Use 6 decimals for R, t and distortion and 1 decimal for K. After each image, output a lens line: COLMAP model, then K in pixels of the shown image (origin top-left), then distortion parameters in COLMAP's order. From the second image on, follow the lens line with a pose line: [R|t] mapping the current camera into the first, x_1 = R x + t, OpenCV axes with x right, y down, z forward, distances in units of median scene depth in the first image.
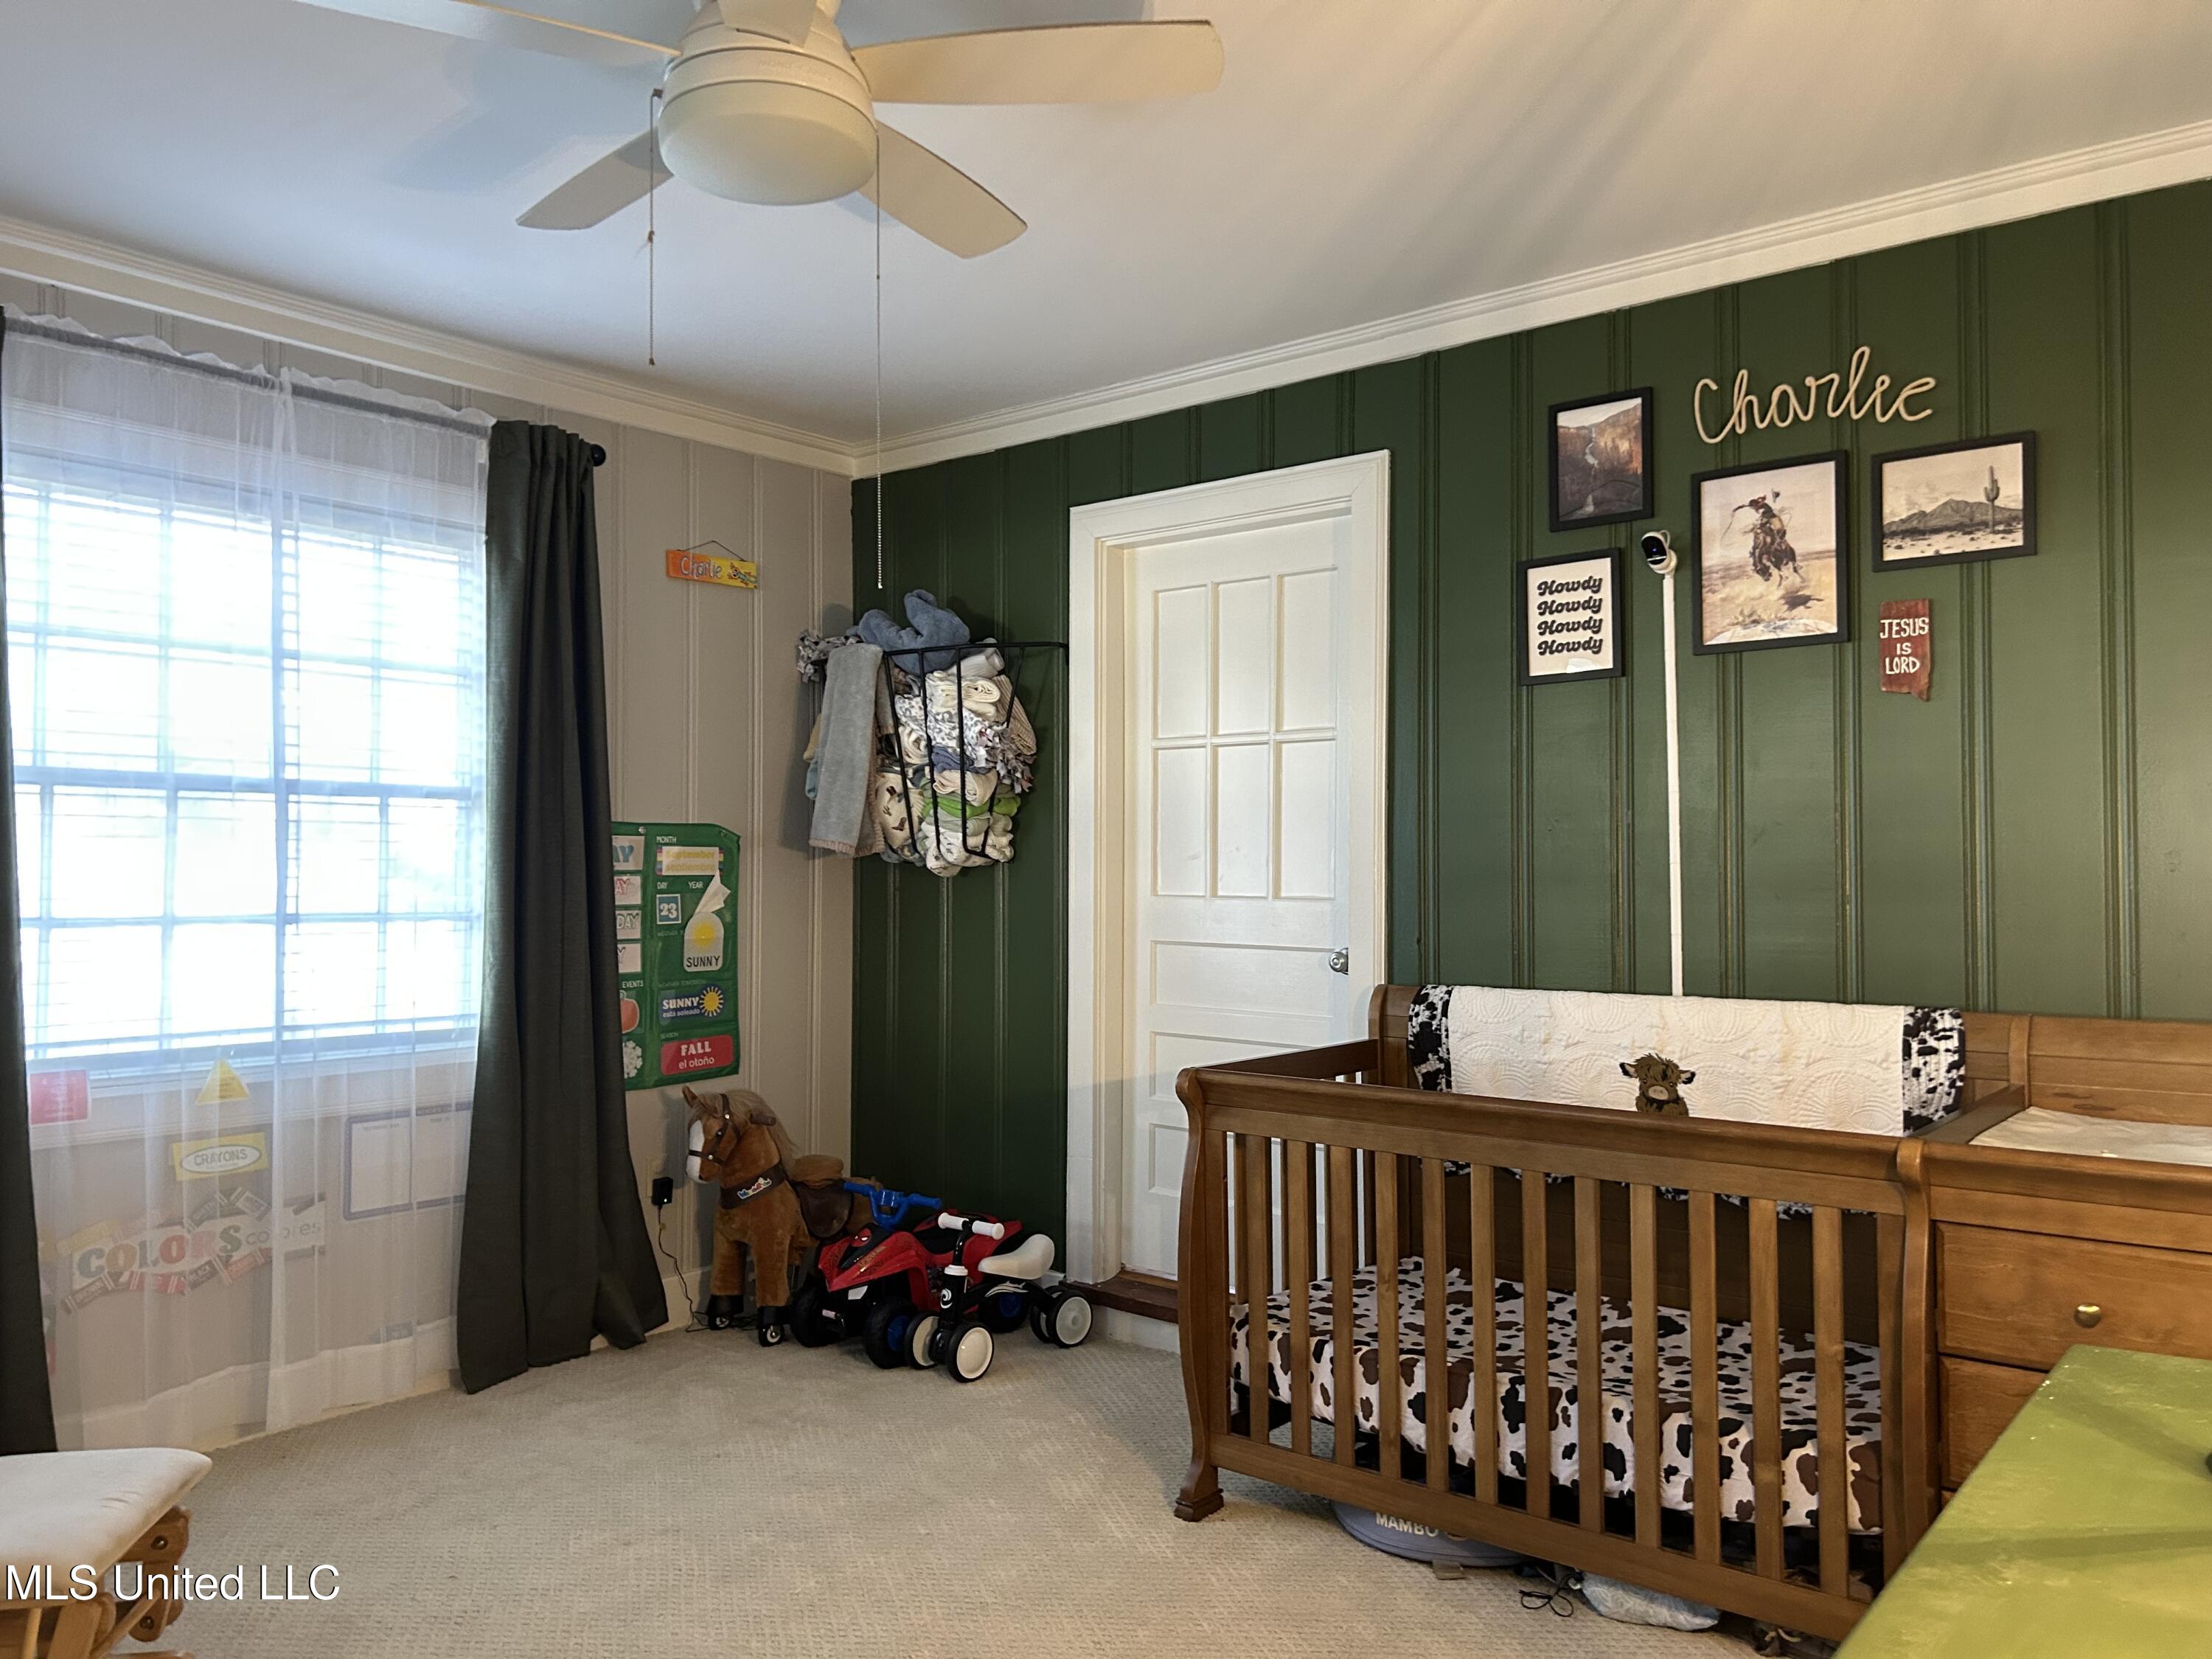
lens RADIAL K [[1652.0, 0, 1114.7], [0, 1652.0, 834.8], [0, 0, 1]] dist [0.005879, 0.000206]
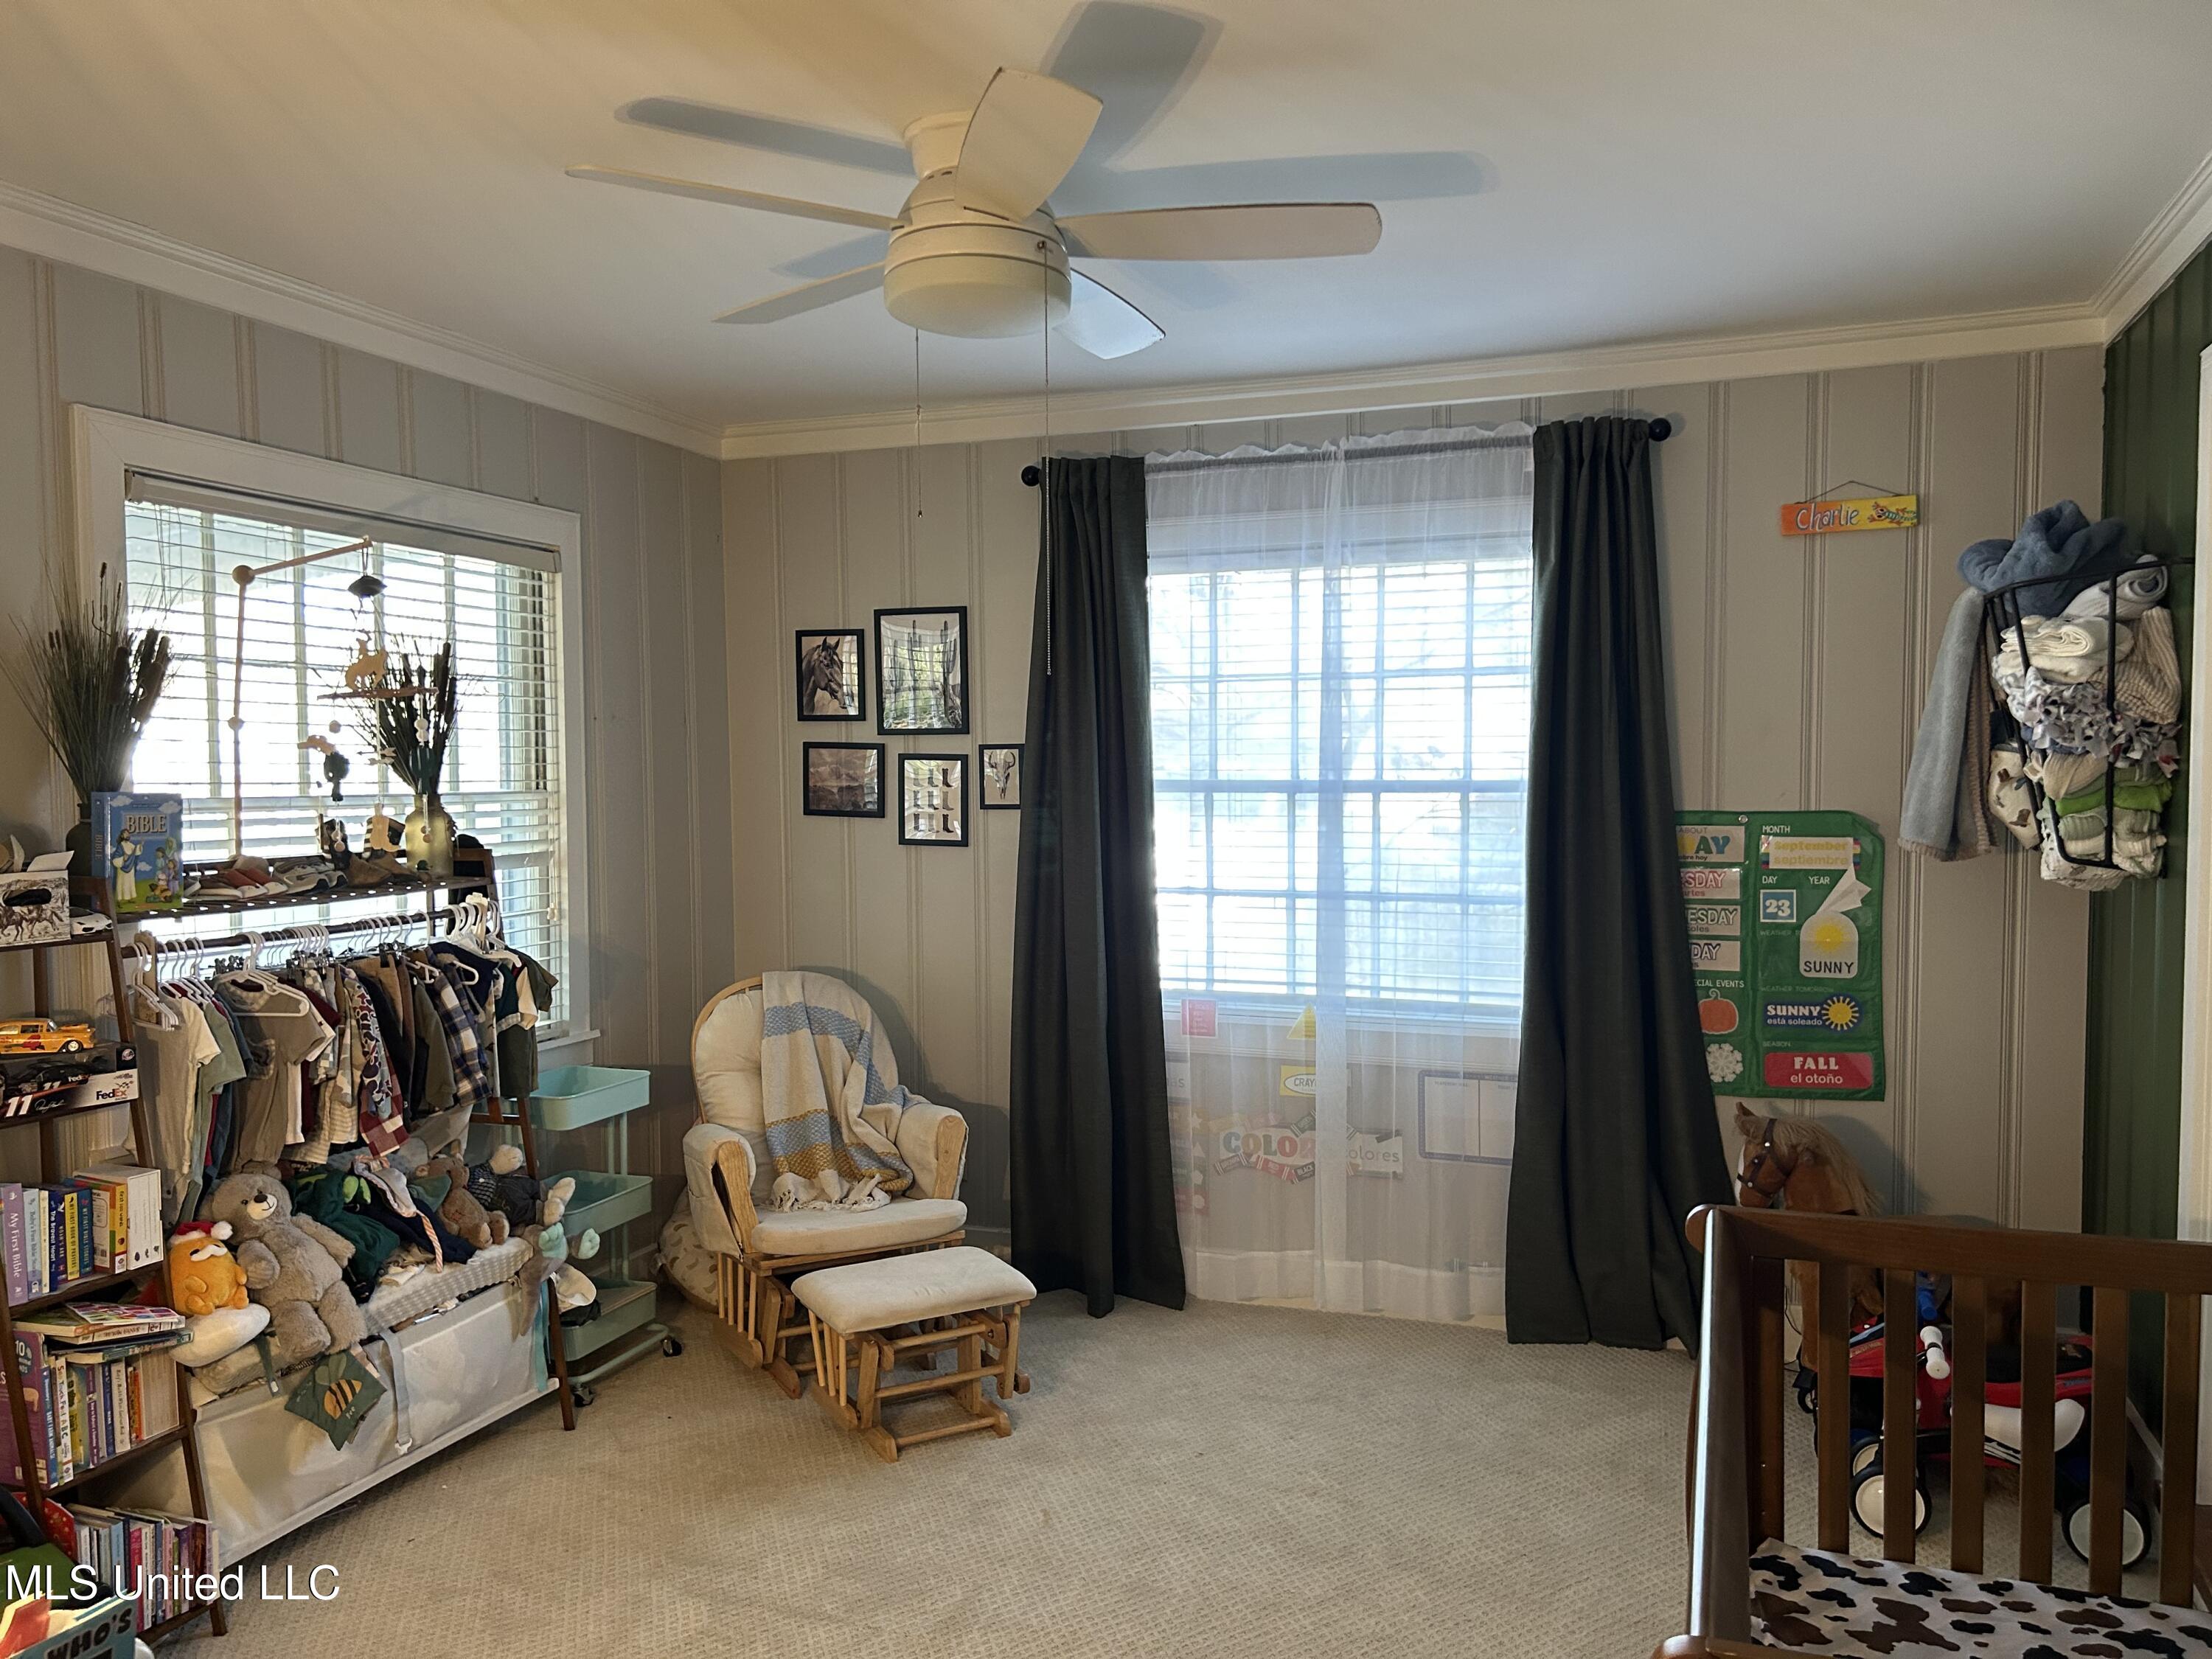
lens RADIAL K [[1652.0, 0, 1111.9], [0, 1652.0, 832.8], [0, 0, 1]] dist [0.005879, 0.000206]
pose [[0.310441, 0.039602, -0.949767, 0.488121], [0.024951, 0.998448, 0.049787, -0.050523], [0.950265, -0.039153, 0.308971, 0.382721]]
